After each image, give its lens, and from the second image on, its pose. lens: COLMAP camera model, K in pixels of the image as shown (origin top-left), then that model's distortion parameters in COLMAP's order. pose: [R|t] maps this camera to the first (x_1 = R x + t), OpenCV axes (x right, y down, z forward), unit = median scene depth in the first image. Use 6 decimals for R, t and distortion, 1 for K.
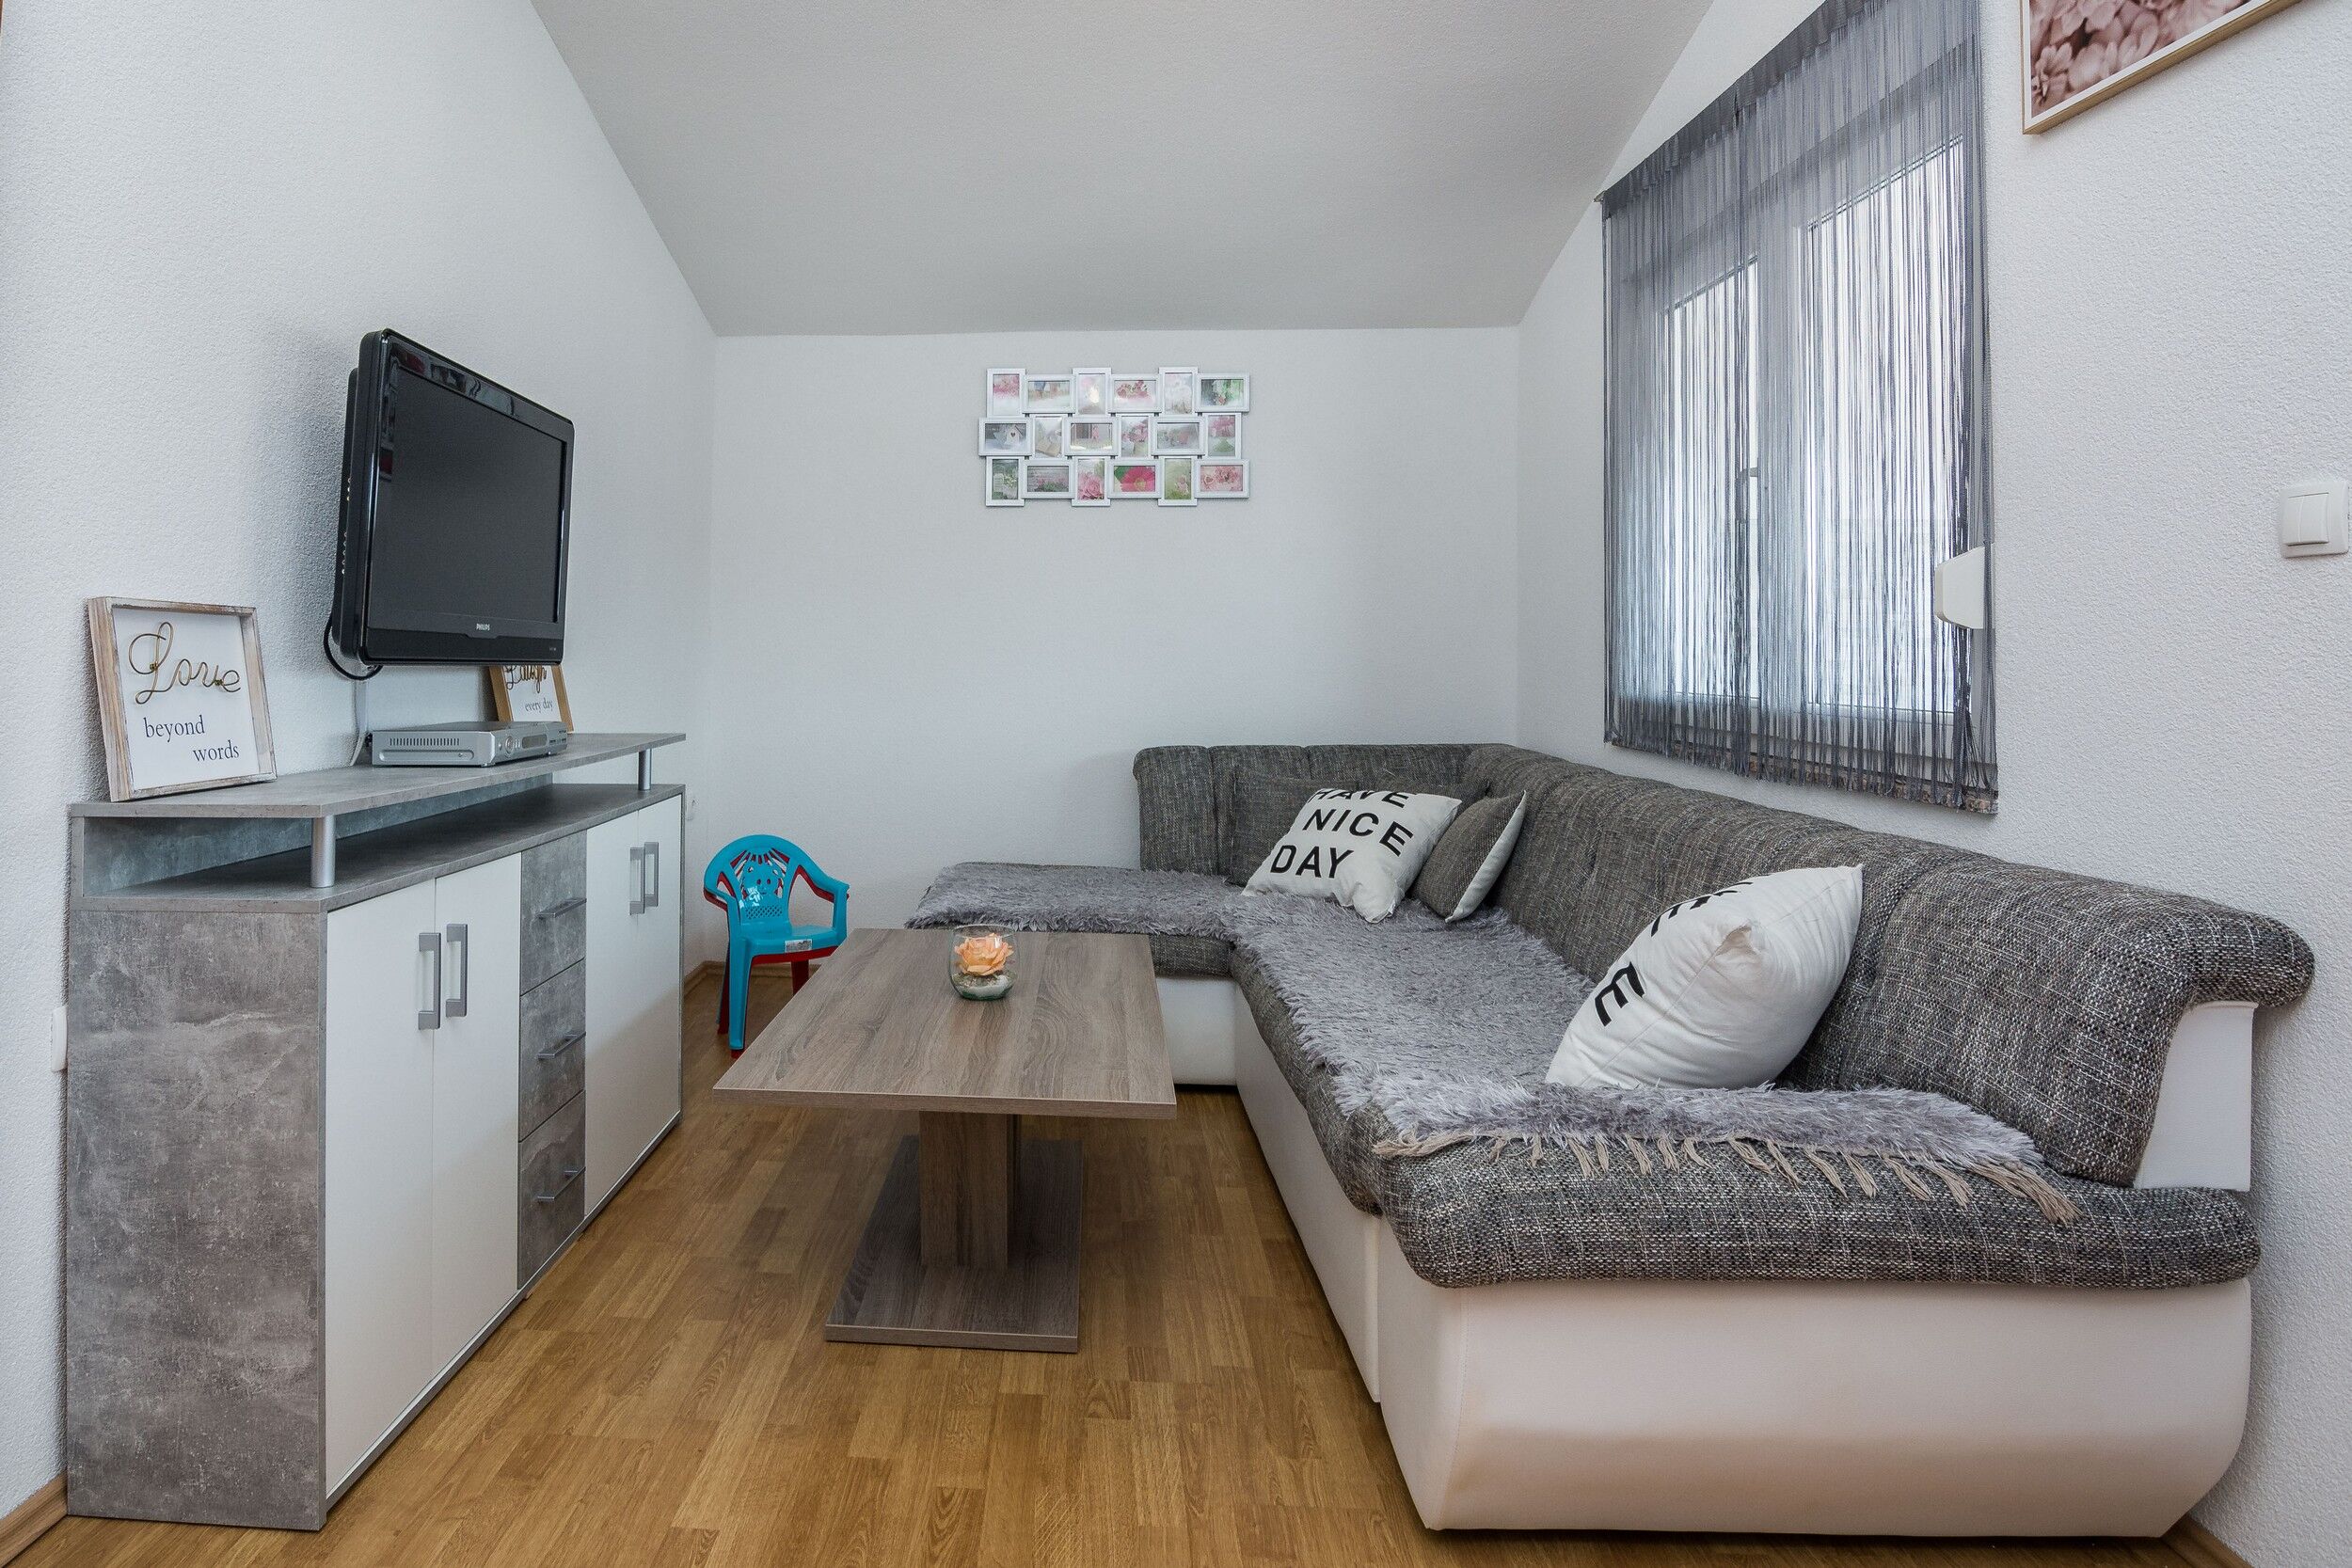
lens RADIAL K [[1133.1, 0, 1176.9], [0, 1133.1, 674.2], [0, 0, 1]] dist [-0.003749, -0.005631]
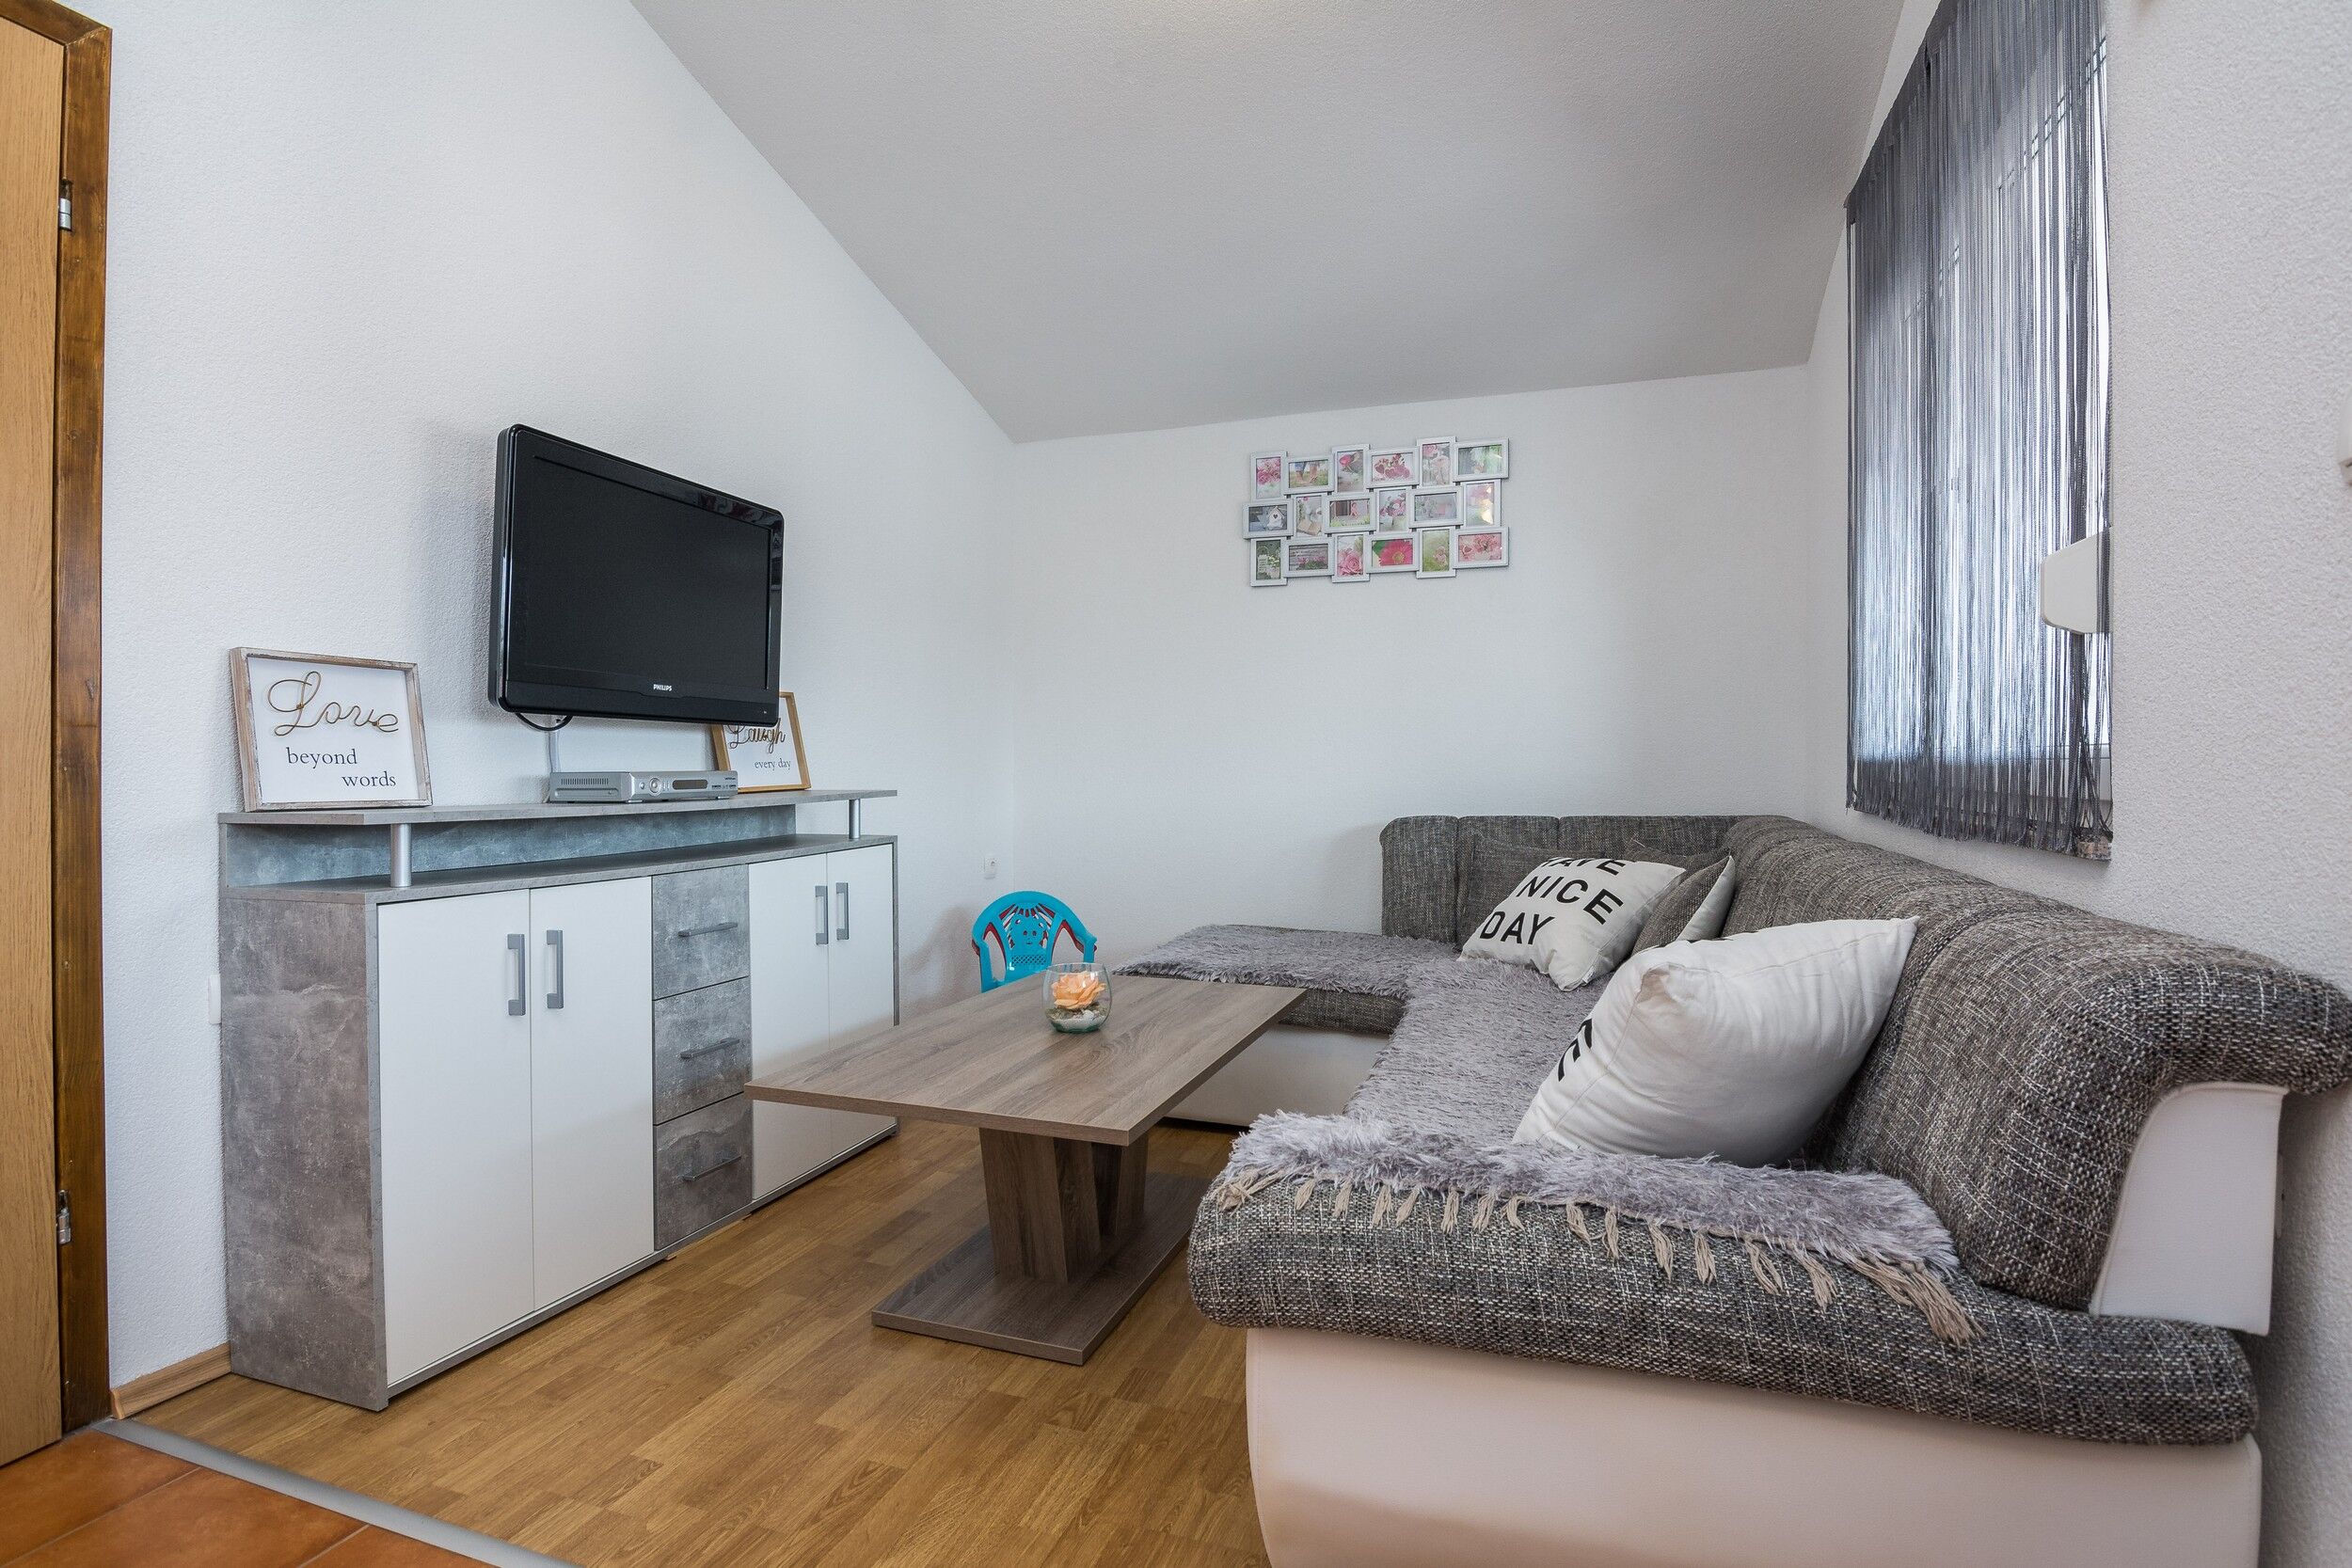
lens RADIAL K [[1087.7, 0, 1176.0], [0, 1087.7, 784.0], [0, 0, 1]] dist [-0.001253, -0.010135]
pose [[0.967228, 0.001573, -0.253905, 0.321340], [0.006271, 0.999528, 0.030084, 0.048656], [0.253832, -0.030690, 0.966761, 0.097642]]
